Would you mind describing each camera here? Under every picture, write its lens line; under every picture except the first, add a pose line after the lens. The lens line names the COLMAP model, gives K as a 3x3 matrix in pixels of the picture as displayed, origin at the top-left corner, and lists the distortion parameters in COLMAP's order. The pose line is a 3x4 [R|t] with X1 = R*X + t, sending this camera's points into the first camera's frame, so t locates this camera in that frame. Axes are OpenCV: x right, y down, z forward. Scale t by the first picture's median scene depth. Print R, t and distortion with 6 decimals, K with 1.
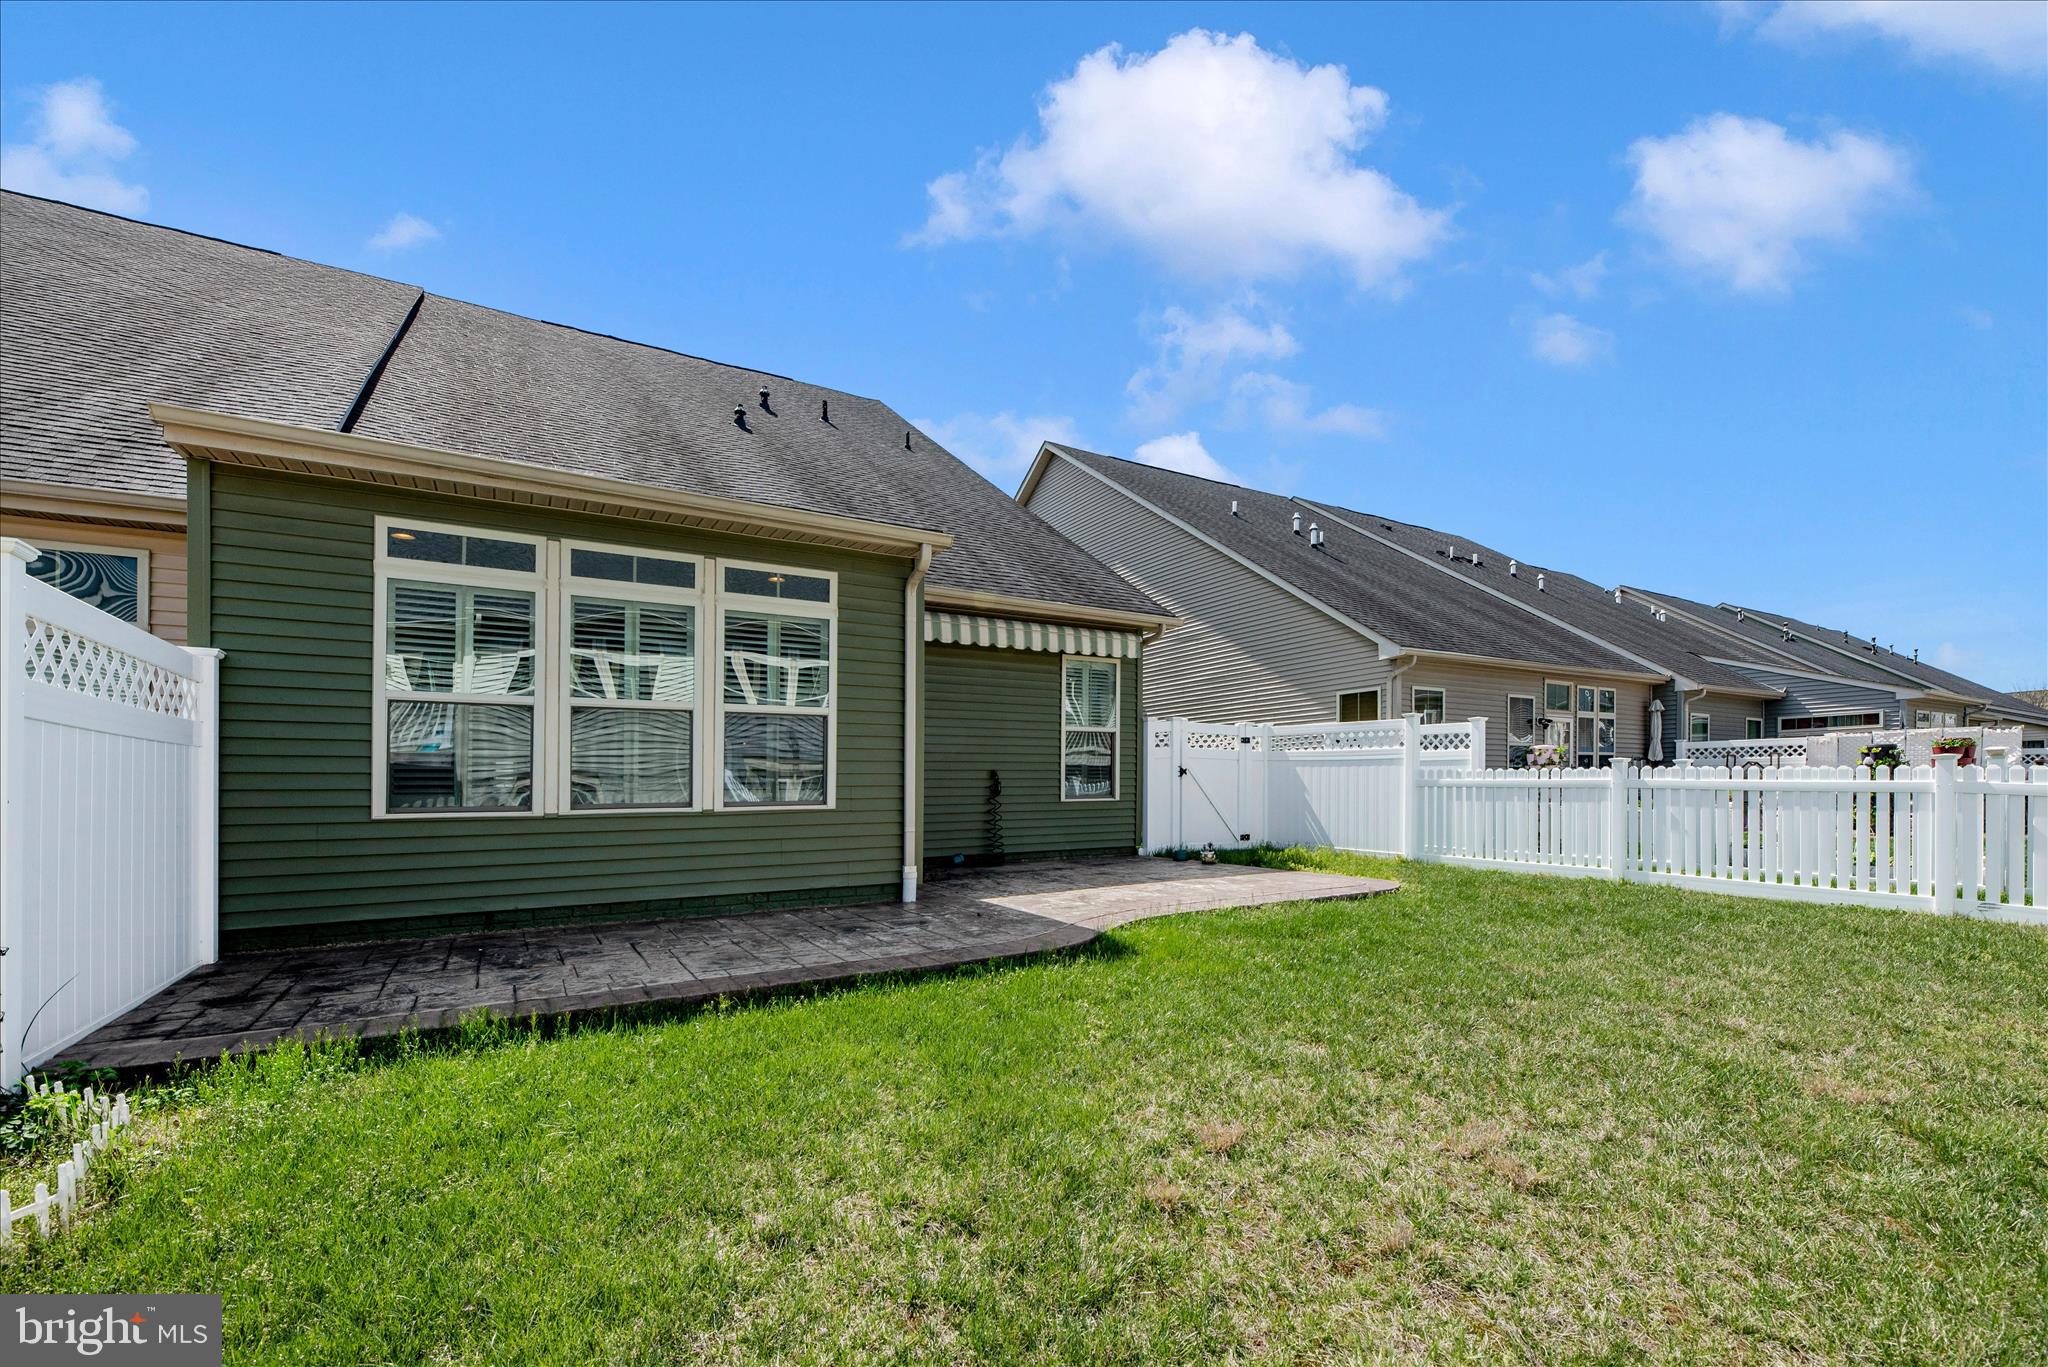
lens RADIAL K [[838.8, 0, 1010.1], [0, 838.8, 677.6], [0, 0, 1]] dist [-0.002567, -0.000231]
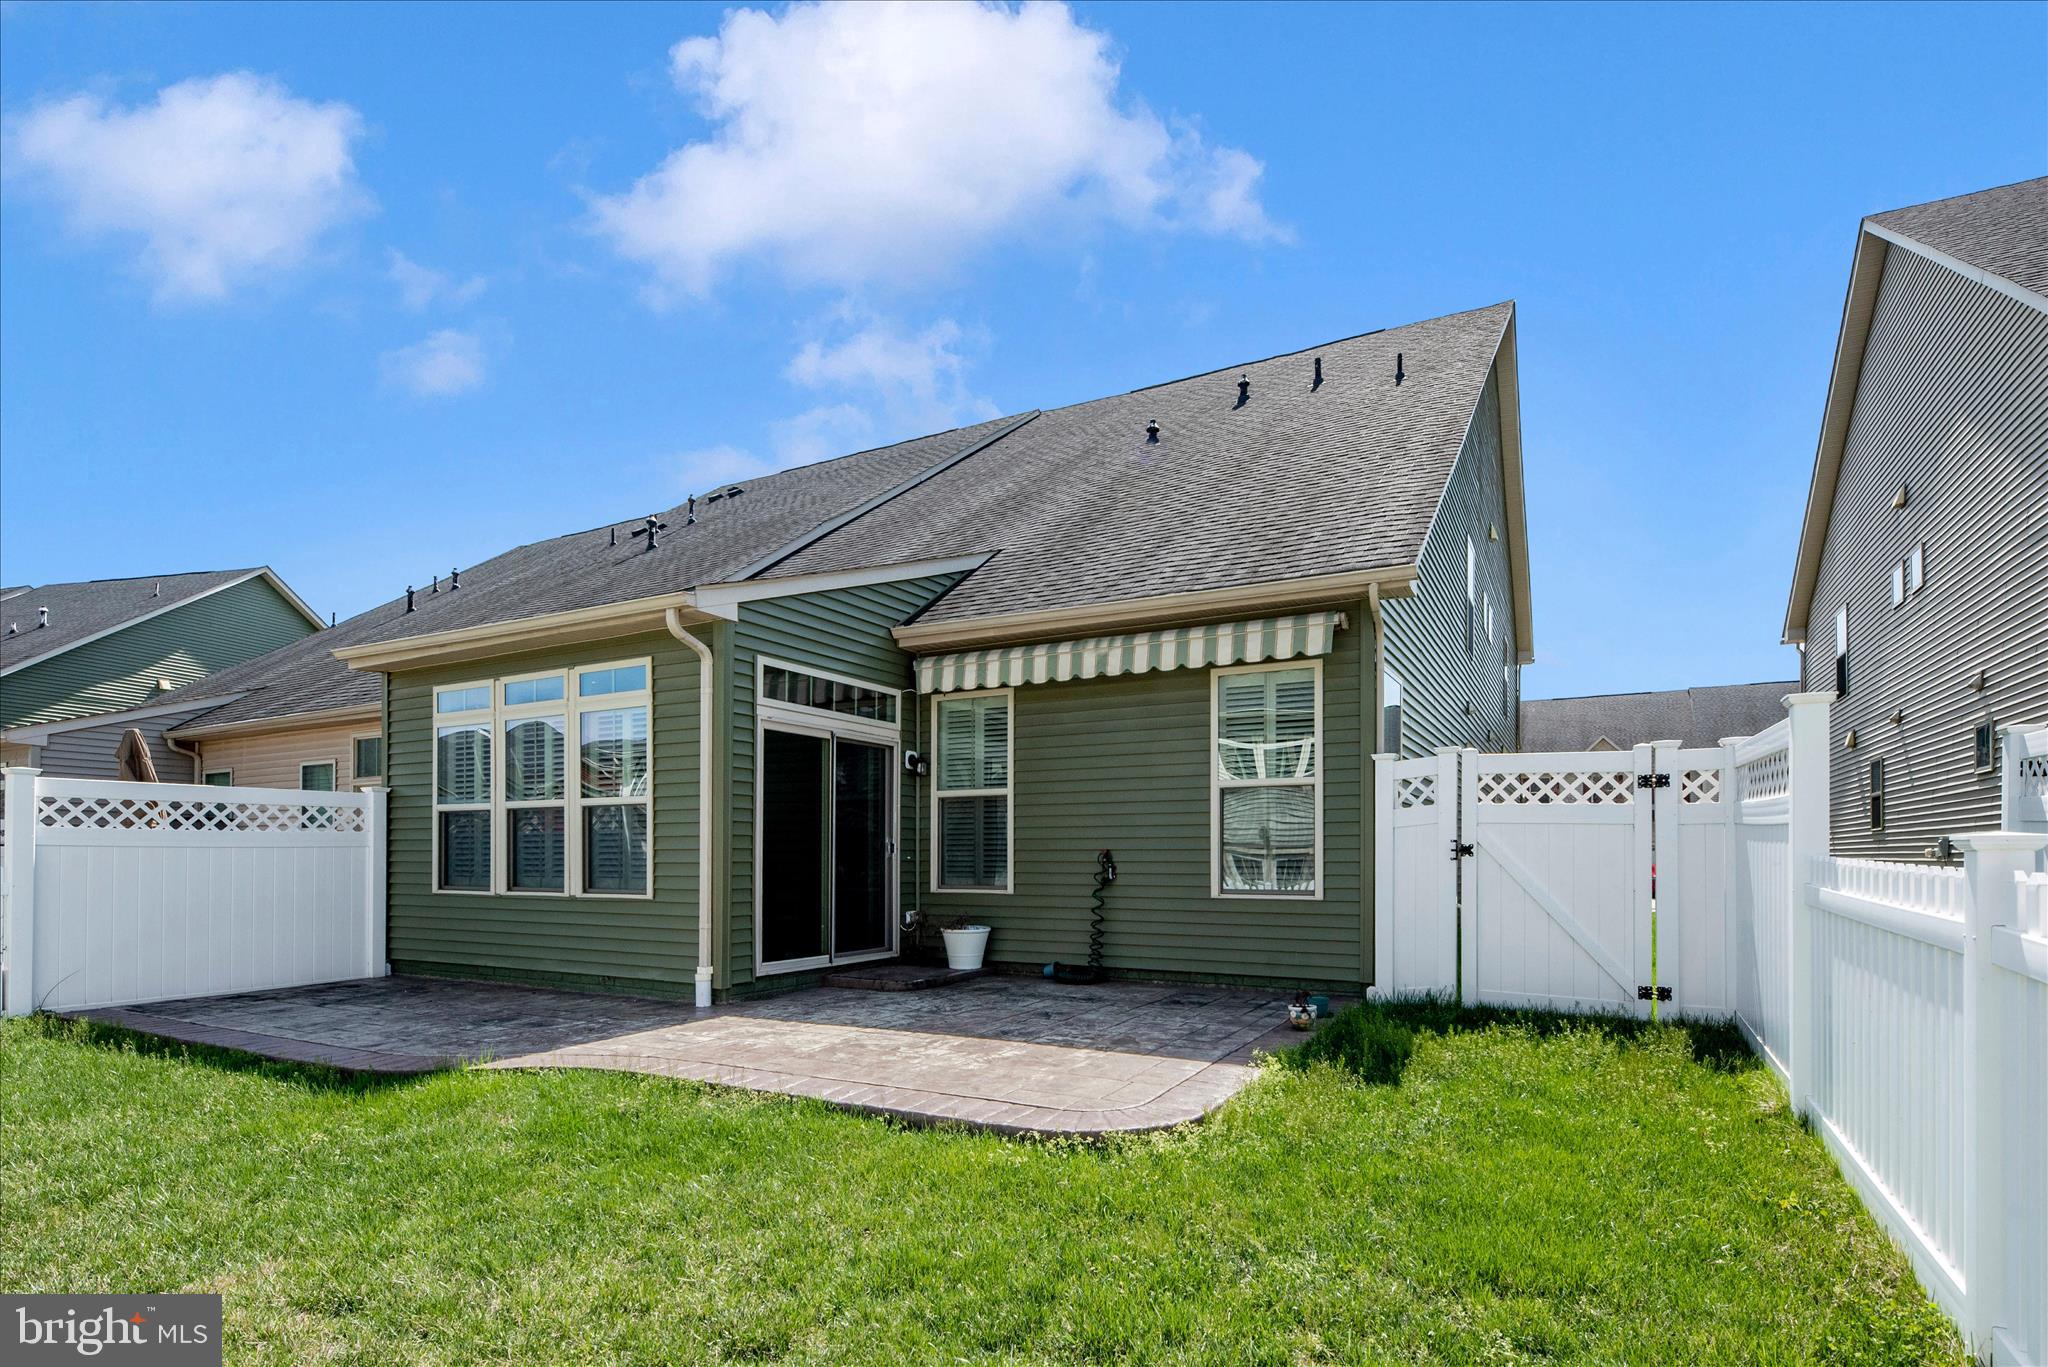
lens RADIAL K [[1032.5, 0, 1026.0], [0, 1032.5, 747.2], [0, 0, 1]] dist [0.019973, -0.000347]
pose [[0.515017, -0.082514, -0.853199, 0.669636], [0.110249, 0.993465, -0.029530, 0.040061], [0.850060, -0.078856, 0.520749, 0.471331]]
